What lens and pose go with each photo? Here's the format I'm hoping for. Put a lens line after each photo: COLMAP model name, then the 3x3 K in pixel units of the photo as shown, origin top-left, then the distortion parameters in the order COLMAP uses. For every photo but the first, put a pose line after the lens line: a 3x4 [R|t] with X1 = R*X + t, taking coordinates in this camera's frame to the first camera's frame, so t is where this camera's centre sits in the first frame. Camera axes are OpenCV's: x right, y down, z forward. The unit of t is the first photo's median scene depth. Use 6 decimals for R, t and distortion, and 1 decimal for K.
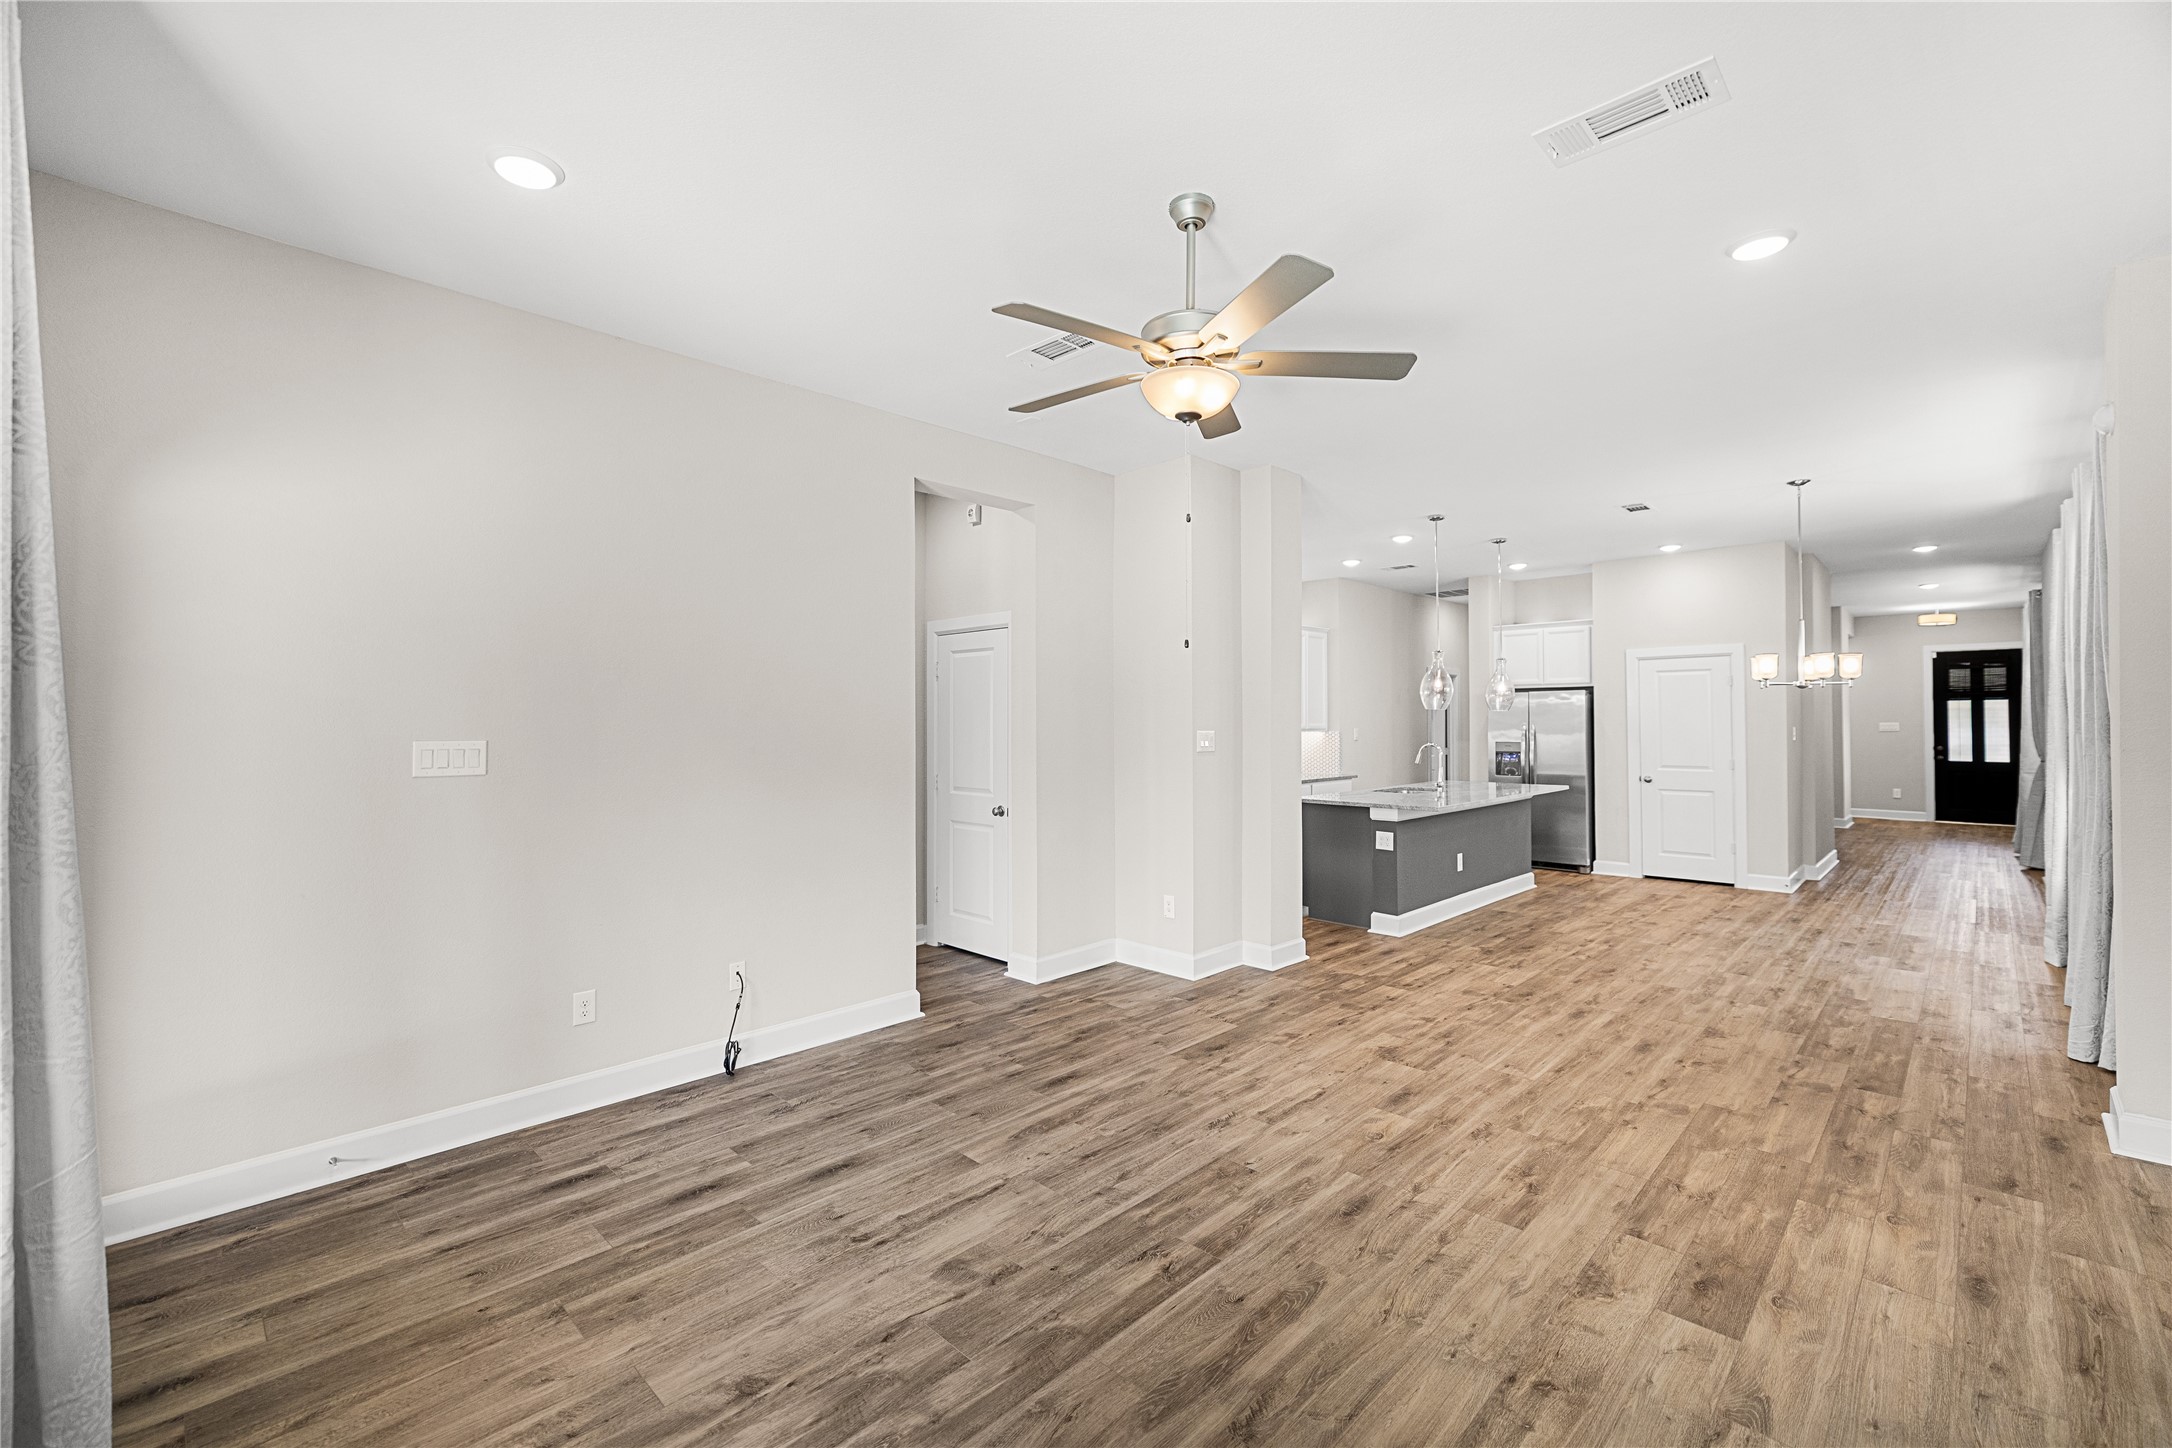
lens RADIAL K [[981.4, 0, 968.4], [0, 981.4, 716.1], [0, 0, 1]] dist [0.003732, -0.001024]
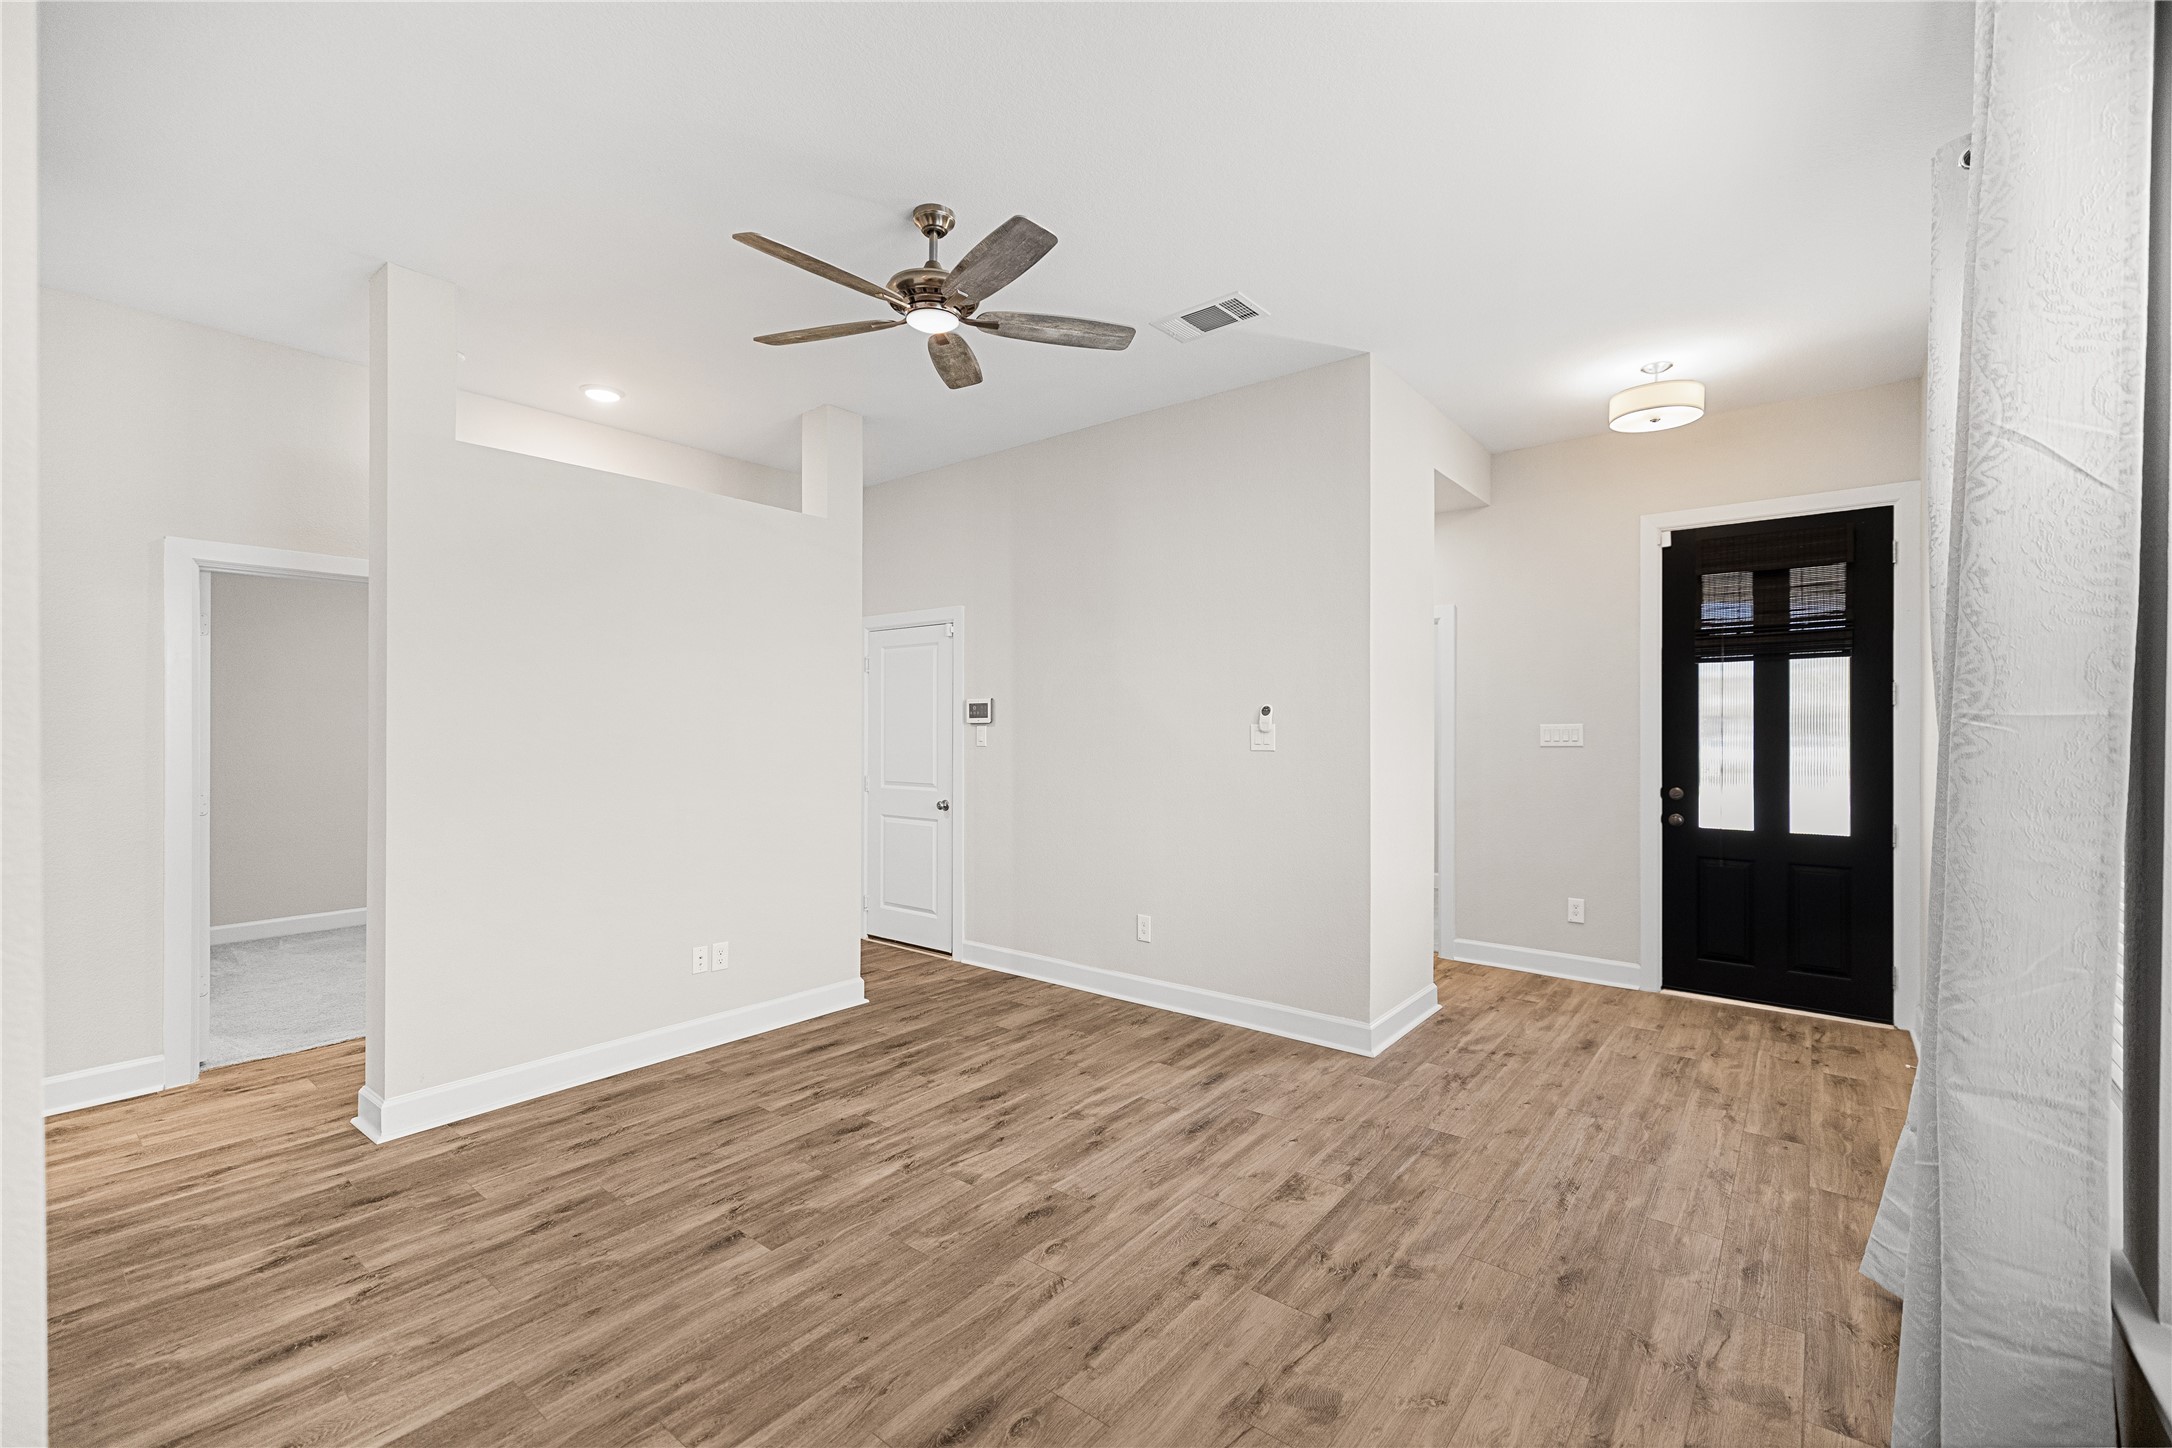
lens RADIAL K [[885.7, 0, 1020.4], [0, 885.7, 720.8], [0, 0, 1]] dist [-0.001387, 0.000132]
pose [[0.998440, 0.003811, 0.055700, 0.724805], [-0.004117, 0.999977, 0.005376, 0.004968], [-0.055678, -0.005597, 0.998433, 0.684354]]
